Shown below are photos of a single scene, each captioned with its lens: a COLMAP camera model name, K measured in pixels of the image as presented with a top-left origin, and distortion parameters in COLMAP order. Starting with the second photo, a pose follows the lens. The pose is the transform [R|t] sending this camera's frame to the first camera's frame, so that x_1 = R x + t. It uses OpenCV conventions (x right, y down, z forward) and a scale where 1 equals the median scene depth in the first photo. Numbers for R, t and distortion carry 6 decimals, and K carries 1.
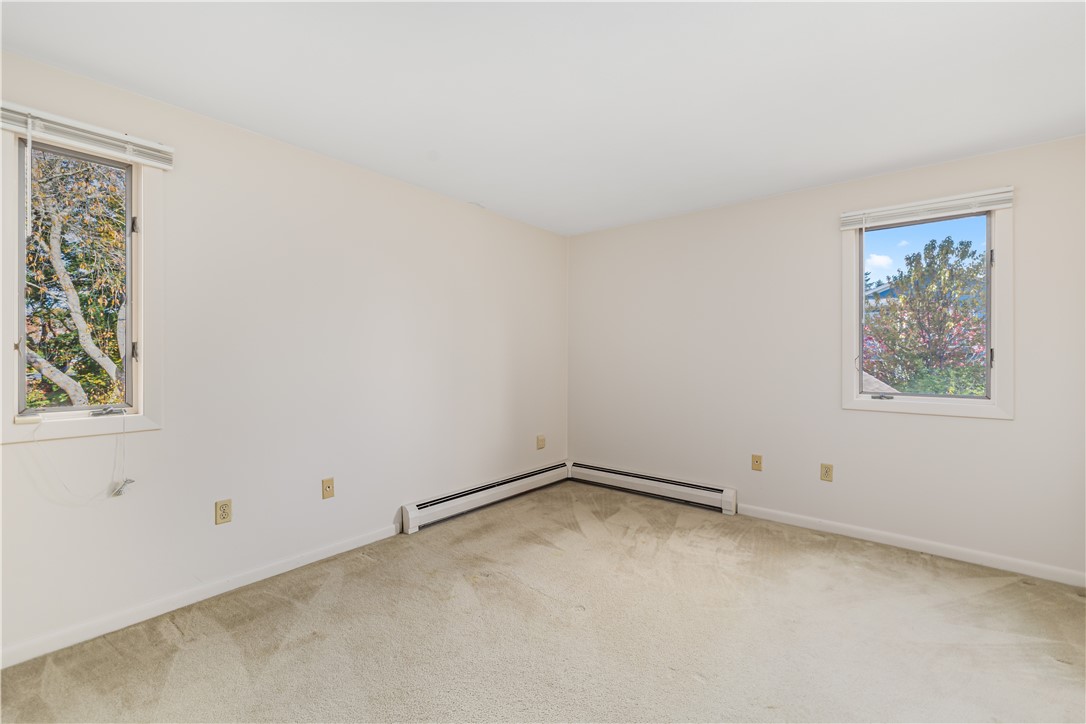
lens RADIAL K [[463.7, 0, 538.6], [0, 463.7, 359.1], [0, 0, 1]] dist [-0.000688, -0.000023]
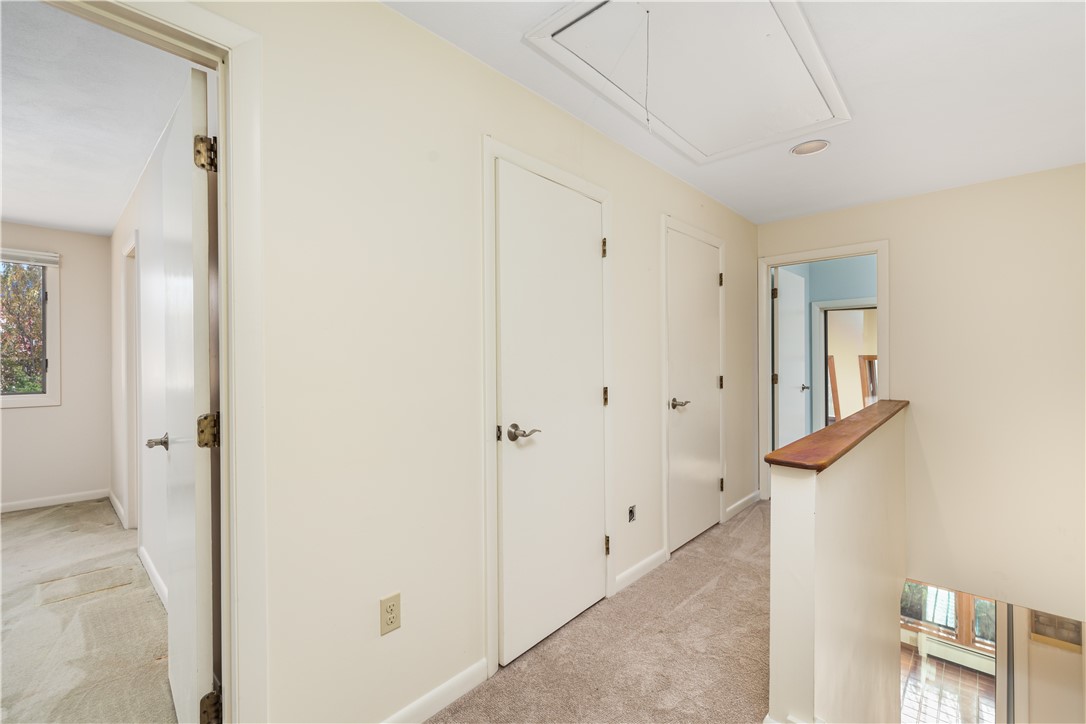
lens RADIAL K [[463.7, 0, 538.6], [0, 463.7, 359.1], [0, 0, 1]] dist [-0.000688, -0.000023]
pose [[0.049223, 0.005686, 0.998772, -0.356896], [0.008900, 0.999942, -0.006132, 0.001128], [-0.998748, 0.009191, 0.049170, -0.544241]]
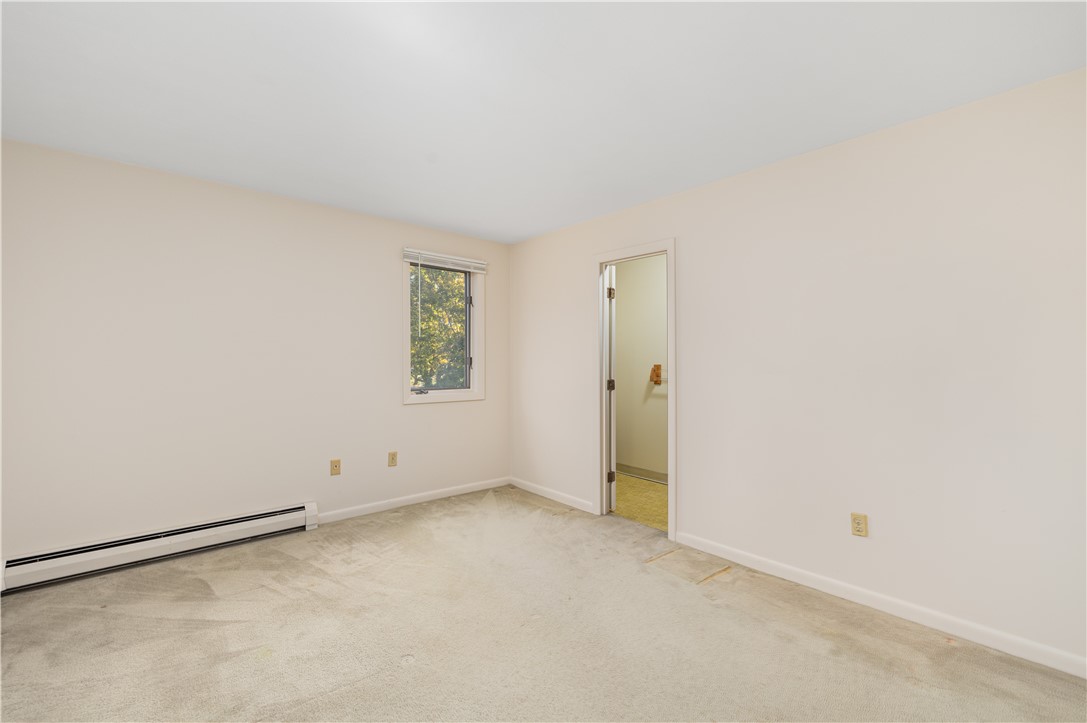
lens RADIAL K [[464.1, 0, 539.1], [0, 464.1, 358.6], [0, 0, 1]] dist [-0.000688, -0.000023]
pose [[0.166560, 0.001323, 0.986031, -0.500332], [0.006453, 0.999976, -0.002432, -0.010016], [-0.986010, 0.006768, 0.166547, 0.422909]]
